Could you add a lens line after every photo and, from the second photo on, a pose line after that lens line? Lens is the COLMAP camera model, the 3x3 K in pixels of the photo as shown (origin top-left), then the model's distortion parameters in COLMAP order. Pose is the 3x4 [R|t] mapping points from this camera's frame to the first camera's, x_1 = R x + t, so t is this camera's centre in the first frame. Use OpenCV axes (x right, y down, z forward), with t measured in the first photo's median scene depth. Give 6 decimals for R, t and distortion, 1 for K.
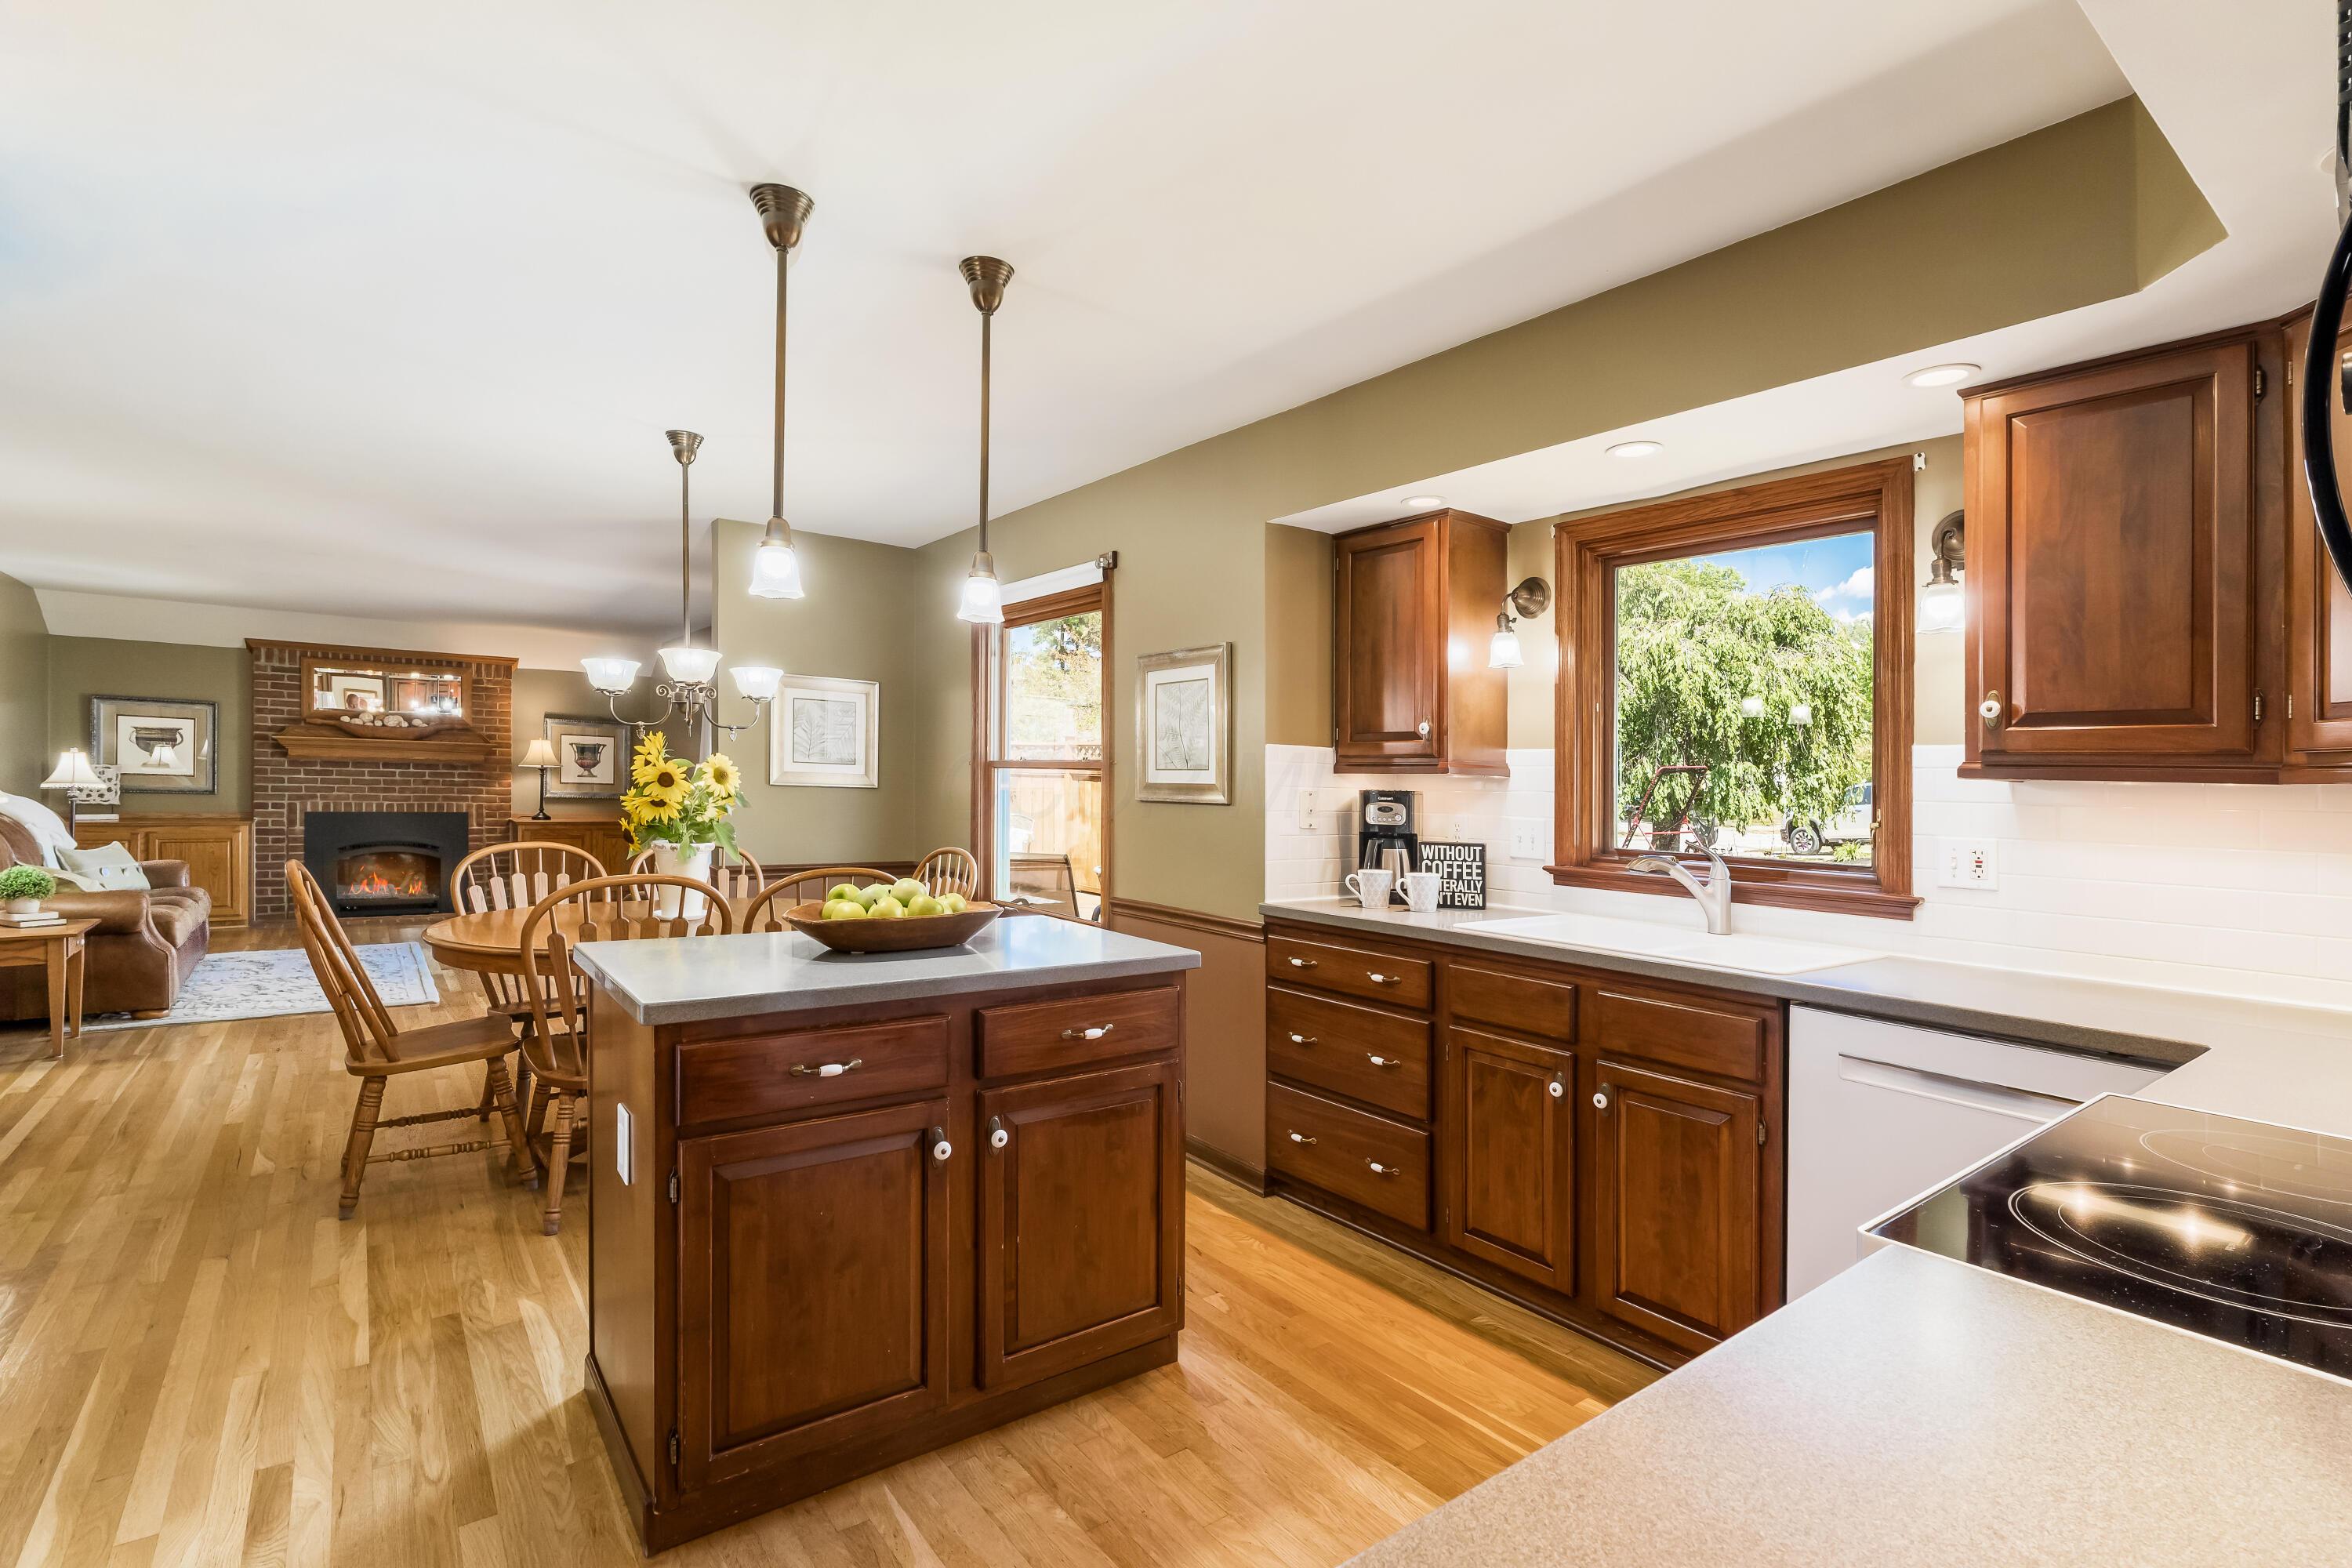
lens RADIAL K [[1088.4, 0, 1173.2], [0, 1088.4, 778.8], [0, 0, 1]] dist [0.001513, 0.000157]
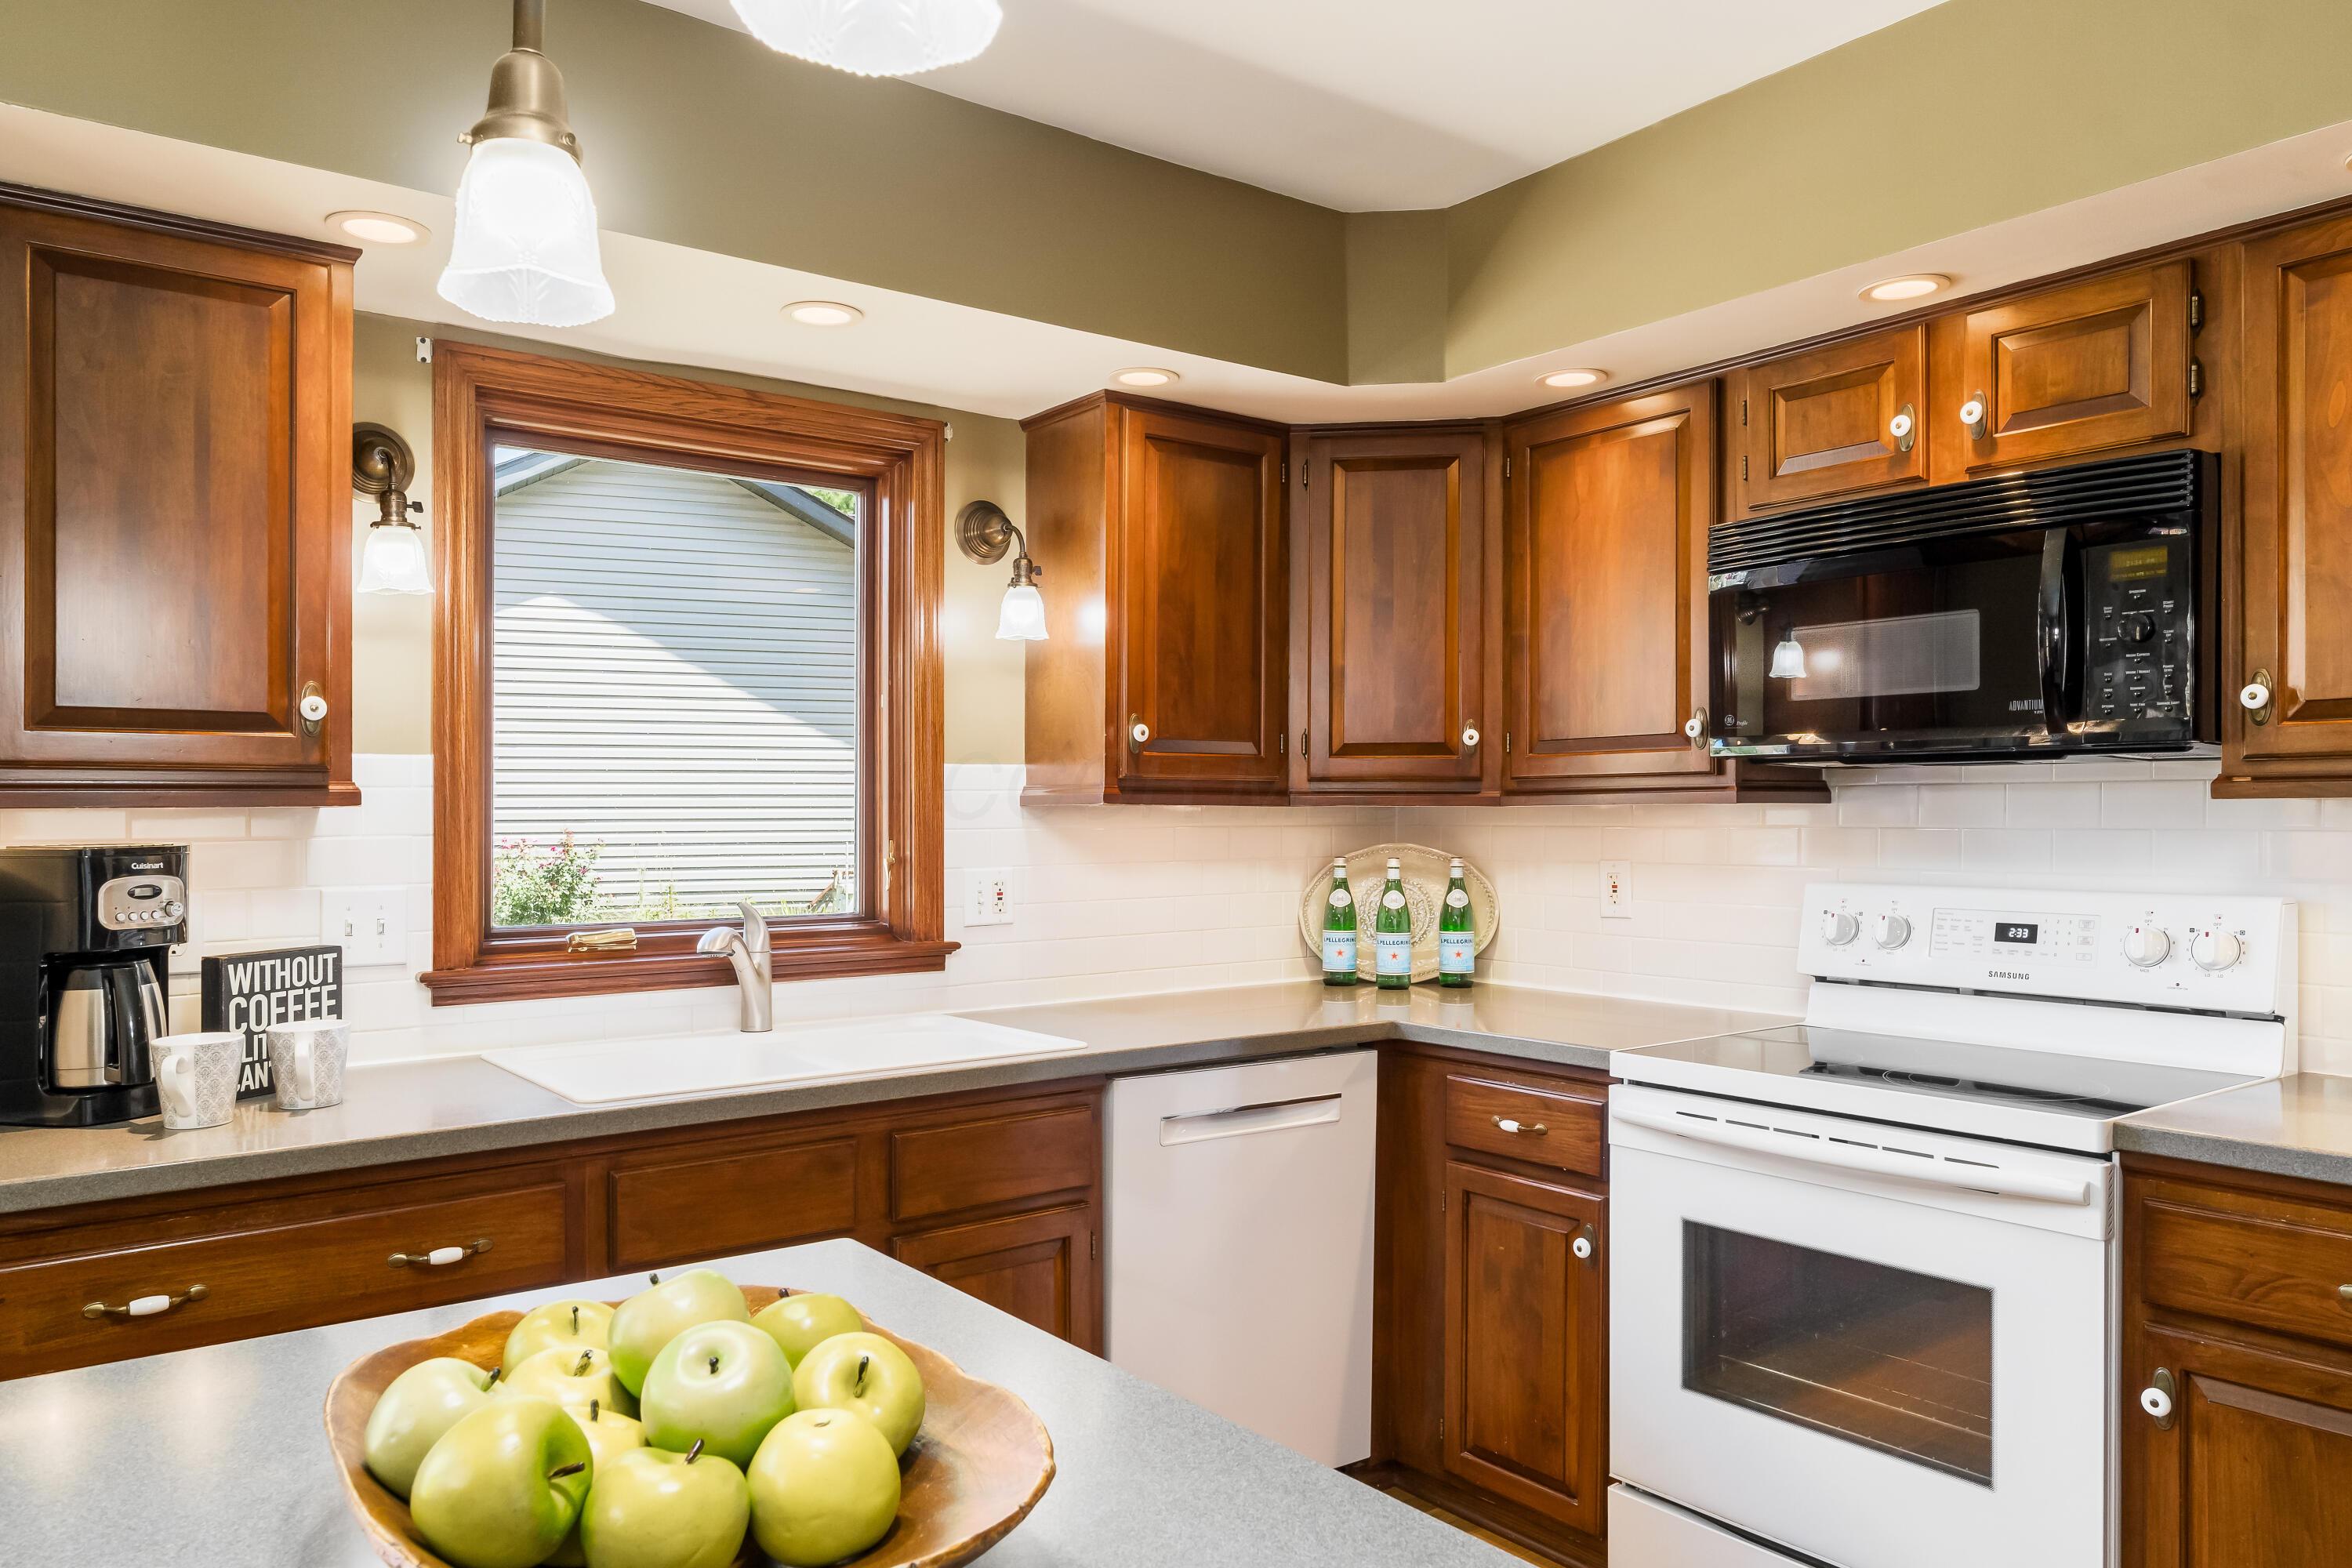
lens RADIAL K [[1598.1, 0, 1171.6], [0, 1598.1, 785.3], [0, 0, 1]] dist [-0.006498, -0.002576]
pose [[0.005725, -0.005818, 0.999967, -0.565955], [0.001661, 0.999982, 0.005809, -0.021254], [-0.999982, 0.001628, 0.005735, 0.813281]]
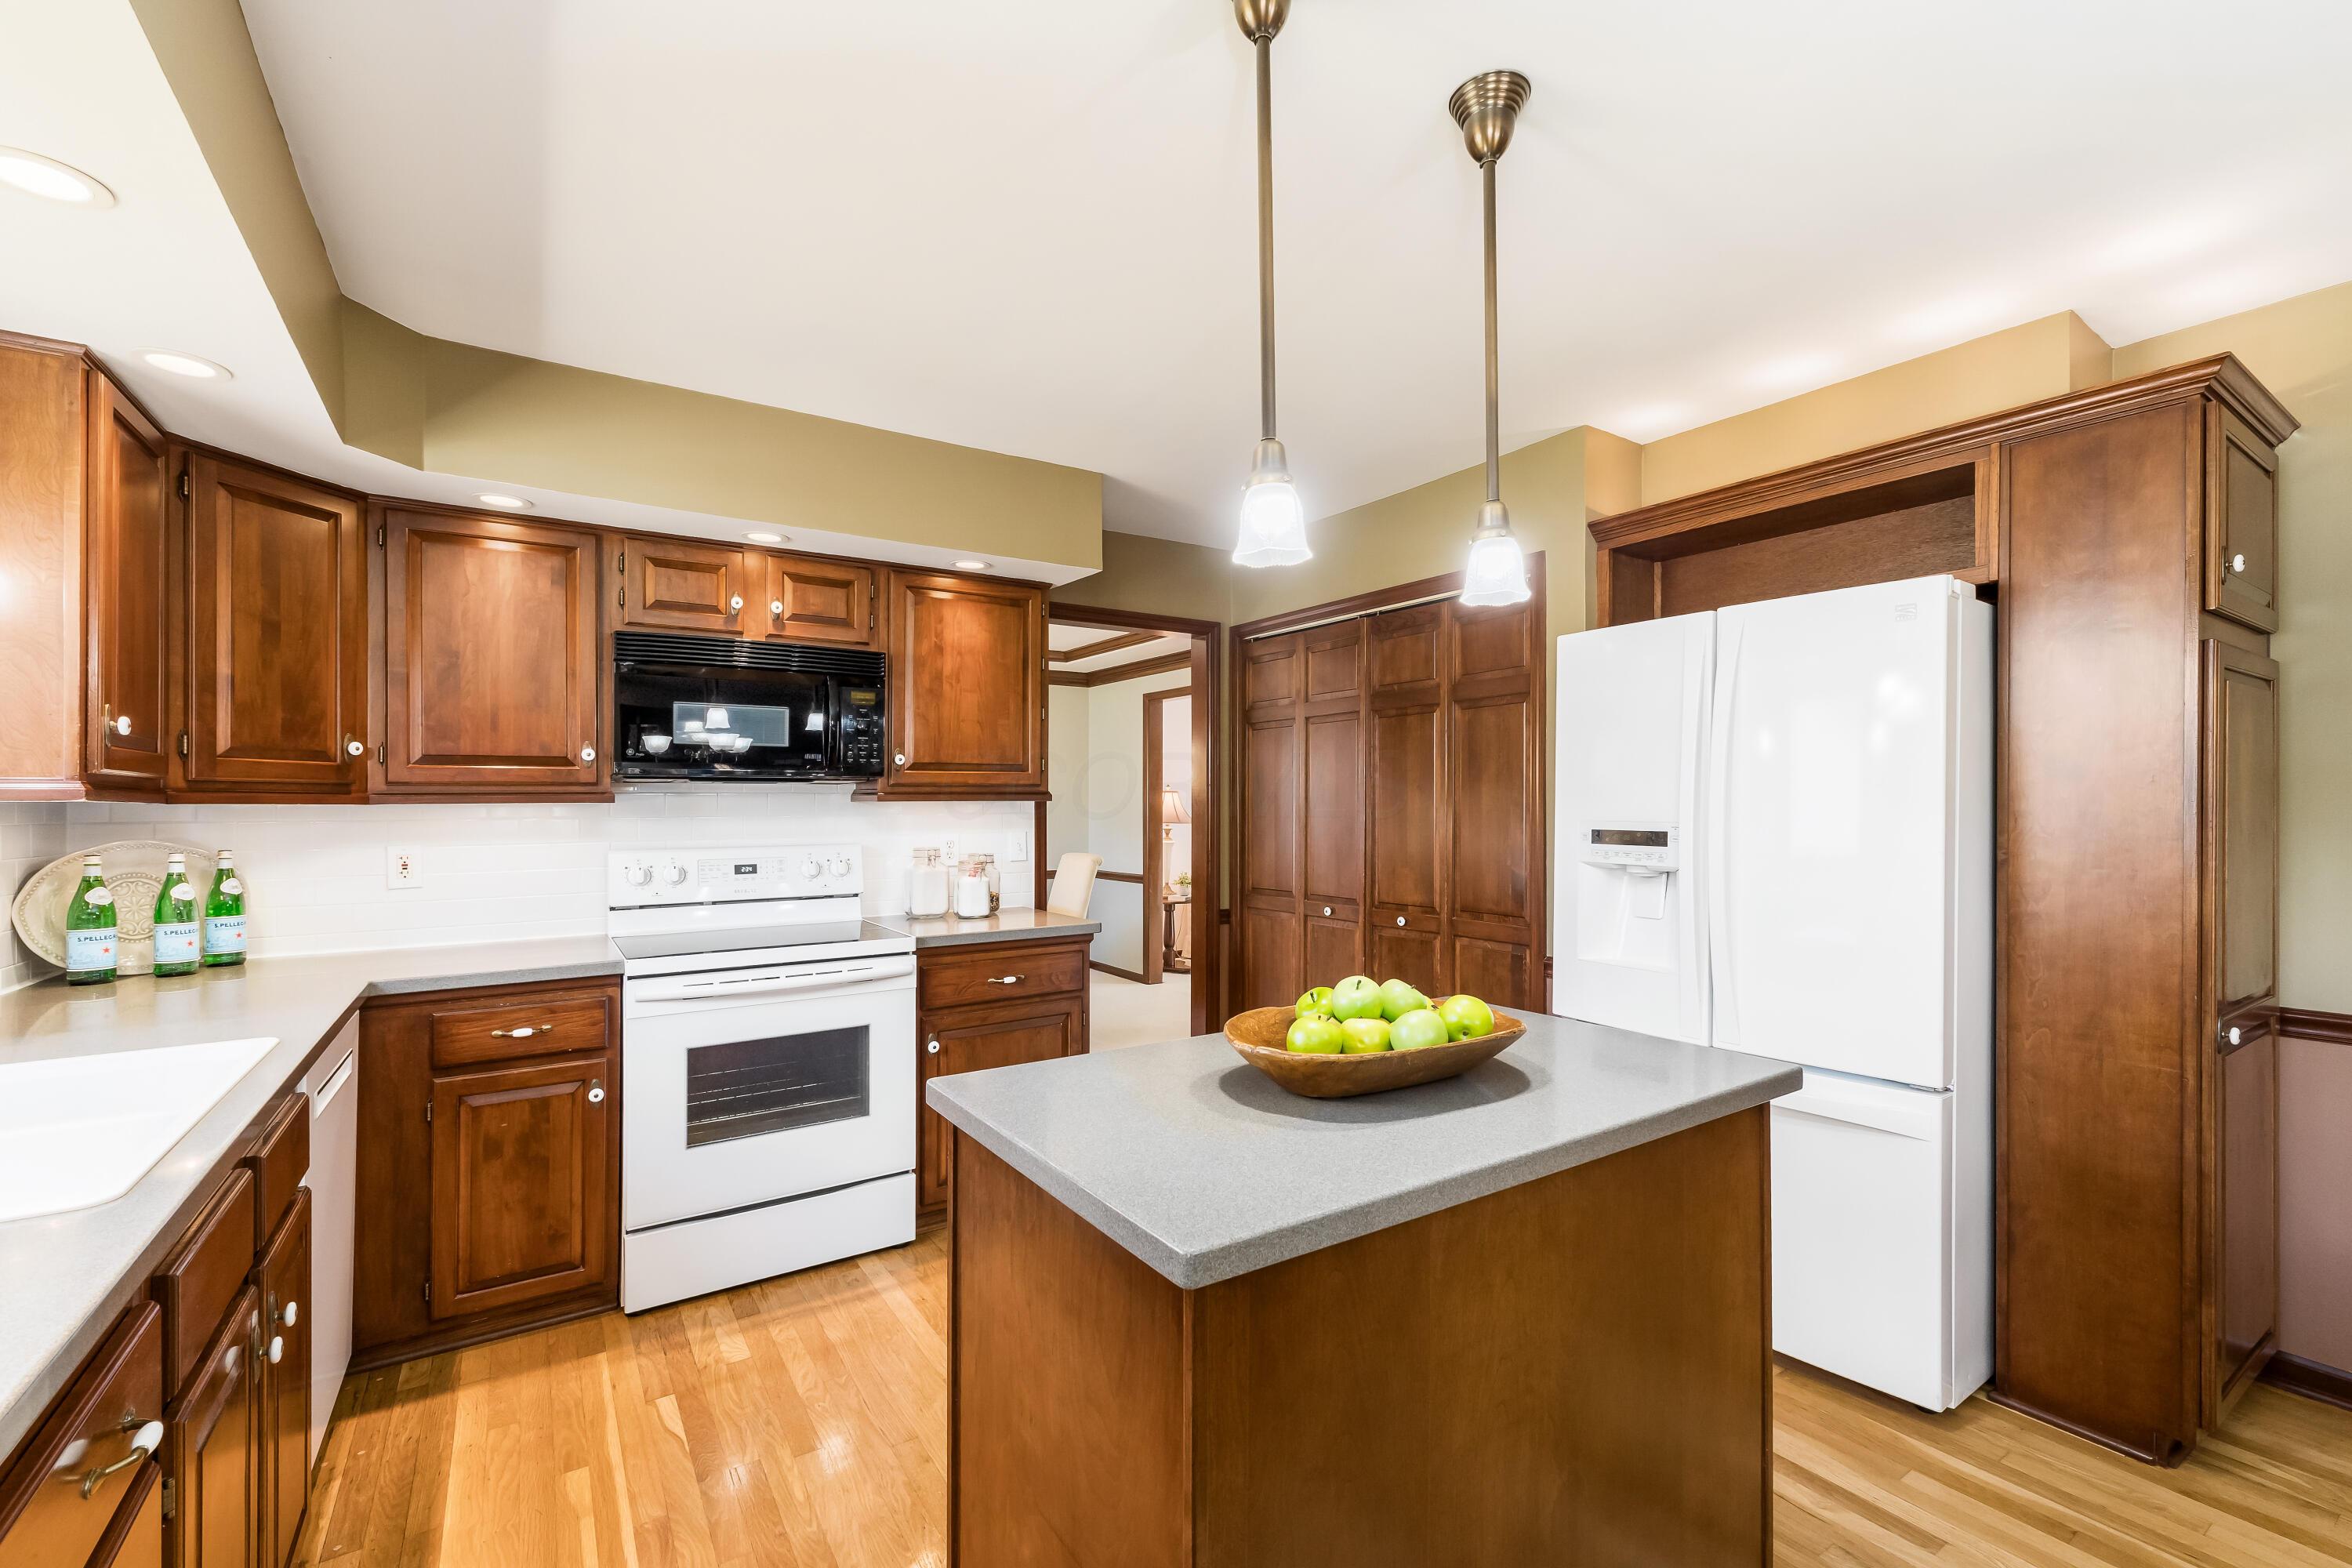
lens RADIAL K [[988.9, 0, 1174.1], [0, 988.9, 801.1], [0, 0, 1]] dist [0.001676, 0.000255]
pose [[-0.998021, -0.019129, 0.059894, -0.156856], [-0.019272, 0.999813, -0.001812, -0.014036], [-0.059848, -0.002963, -0.998203, 1.485472]]
